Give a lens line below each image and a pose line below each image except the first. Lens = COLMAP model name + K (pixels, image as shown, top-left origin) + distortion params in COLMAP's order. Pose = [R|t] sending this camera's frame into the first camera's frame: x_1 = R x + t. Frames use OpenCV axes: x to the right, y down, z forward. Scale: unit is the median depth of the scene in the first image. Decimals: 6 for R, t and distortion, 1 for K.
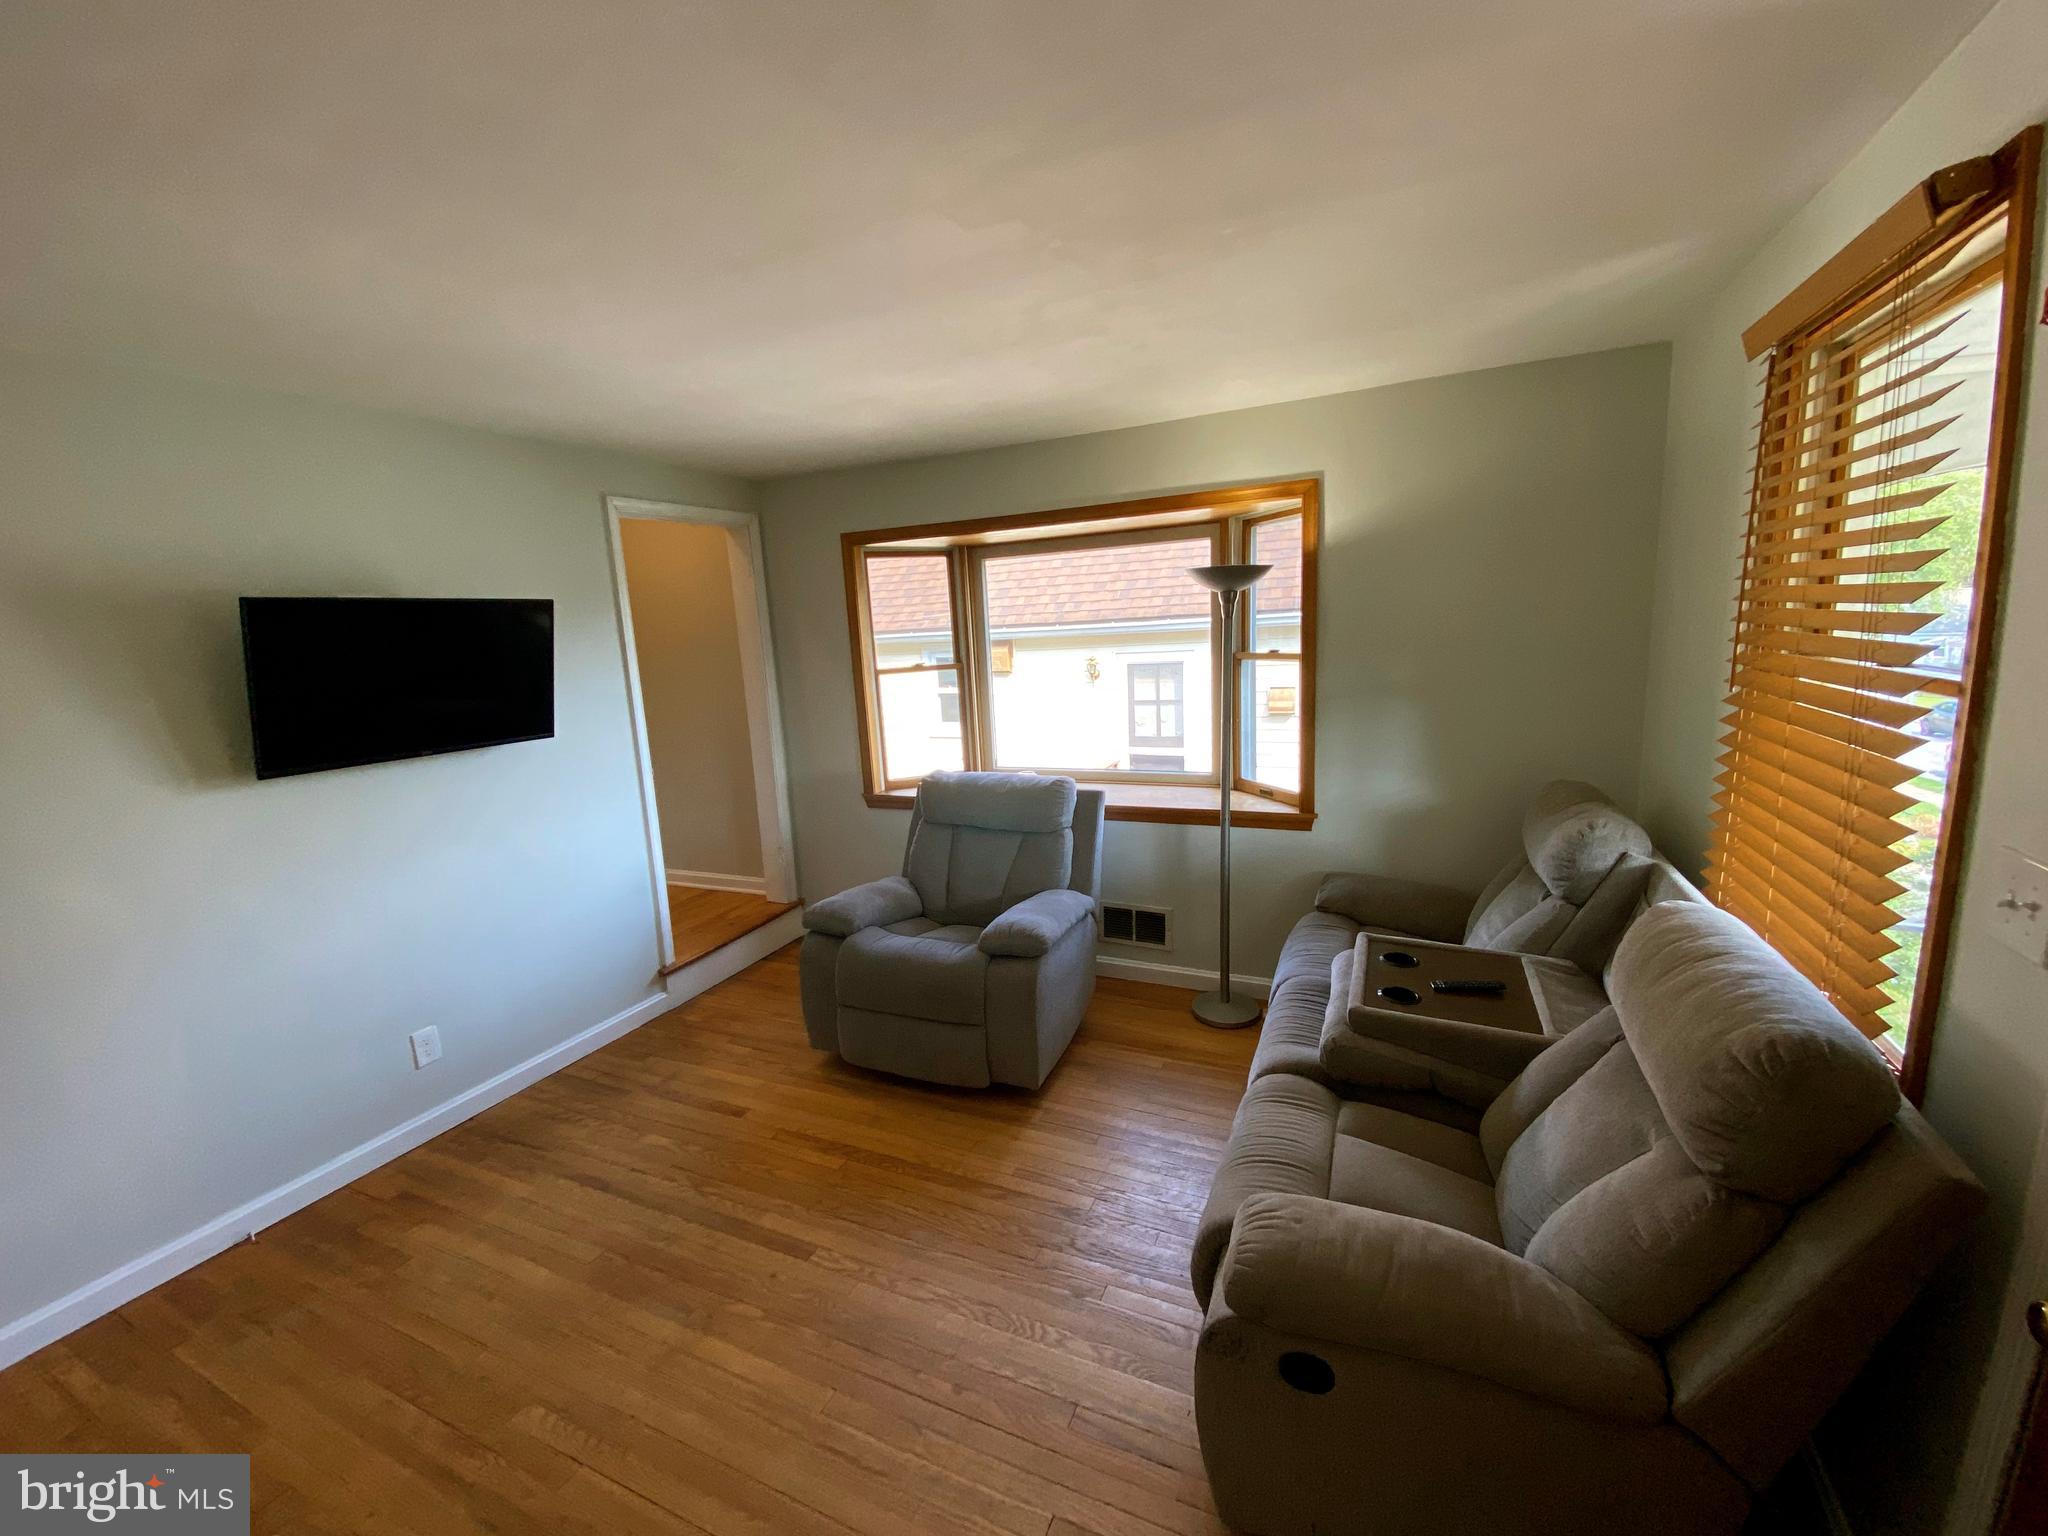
lens RADIAL K [[831.3, 0, 1028.1], [0, 831.3, 774.8], [0, 0, 1]] dist [0.019834, -0.017398]
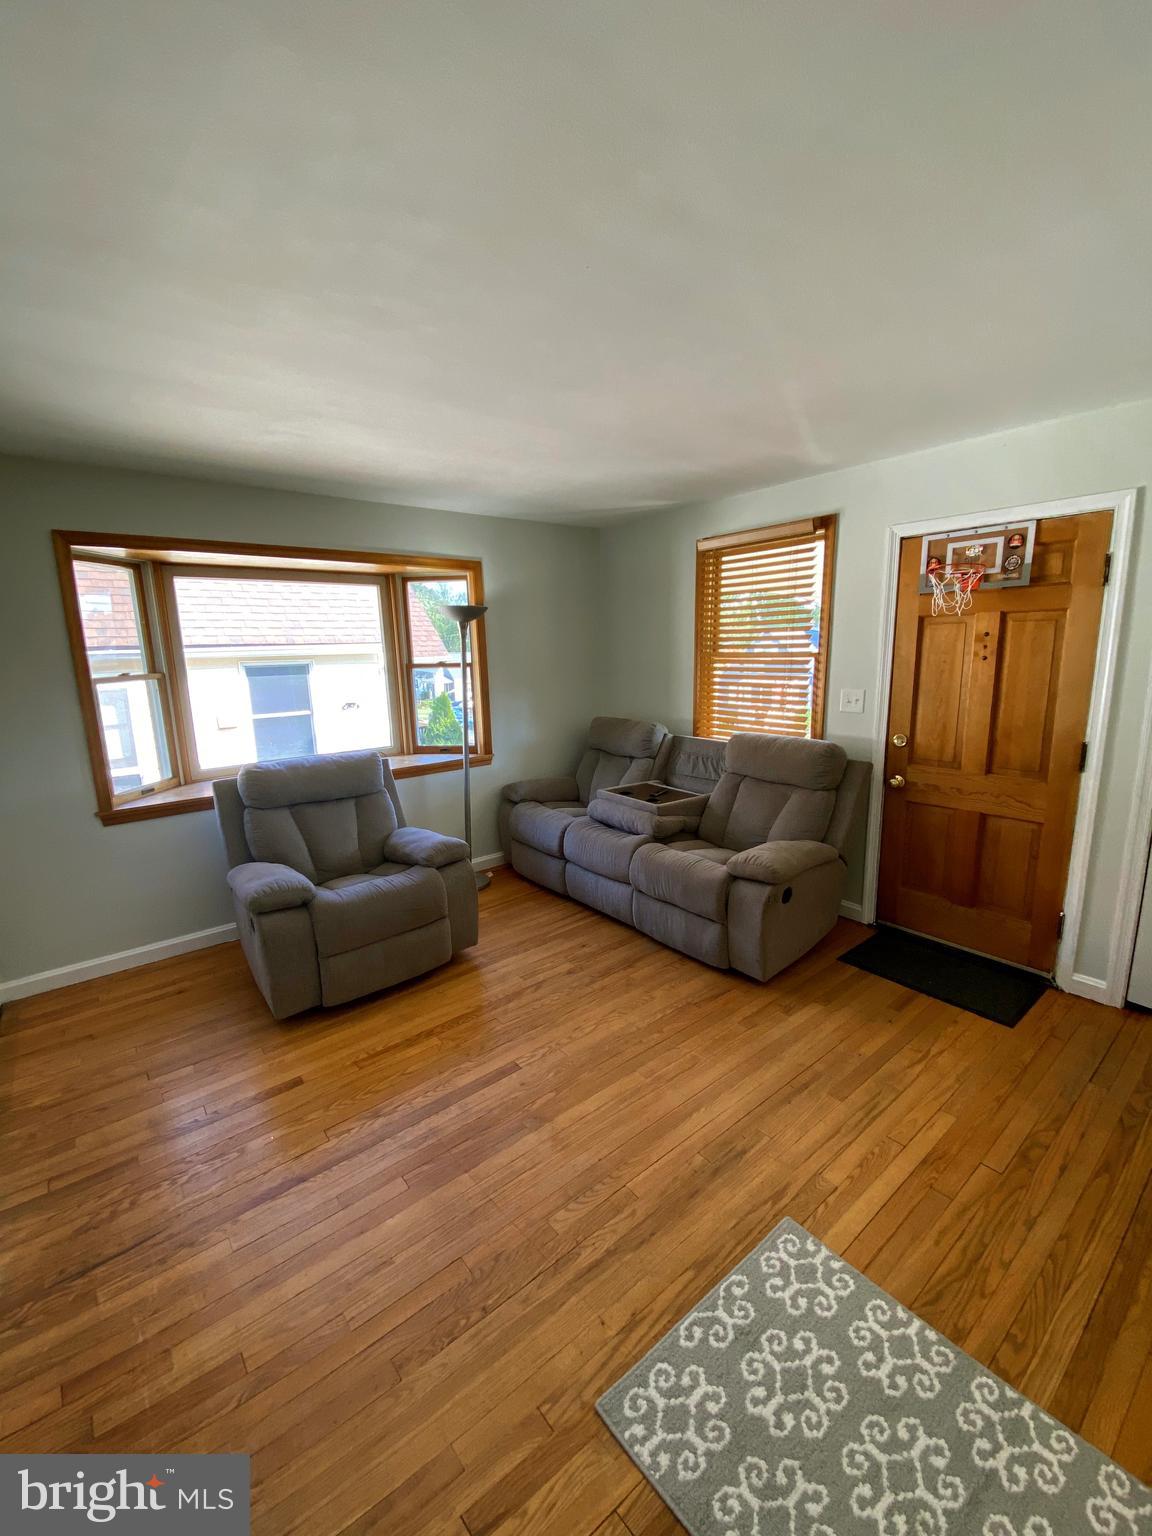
lens RADIAL K [[623.5, 0, 569.5], [0, 623.5, 767.2], [0, 0, 1]] dist [0.019834, -0.017398]
pose [[0.454419, -0.132794, 0.880835, -0.981711], [0.158677, 0.985078, 0.066649, 0.019535], [-0.876542, 0.109481, 0.468709, 0.339235]]
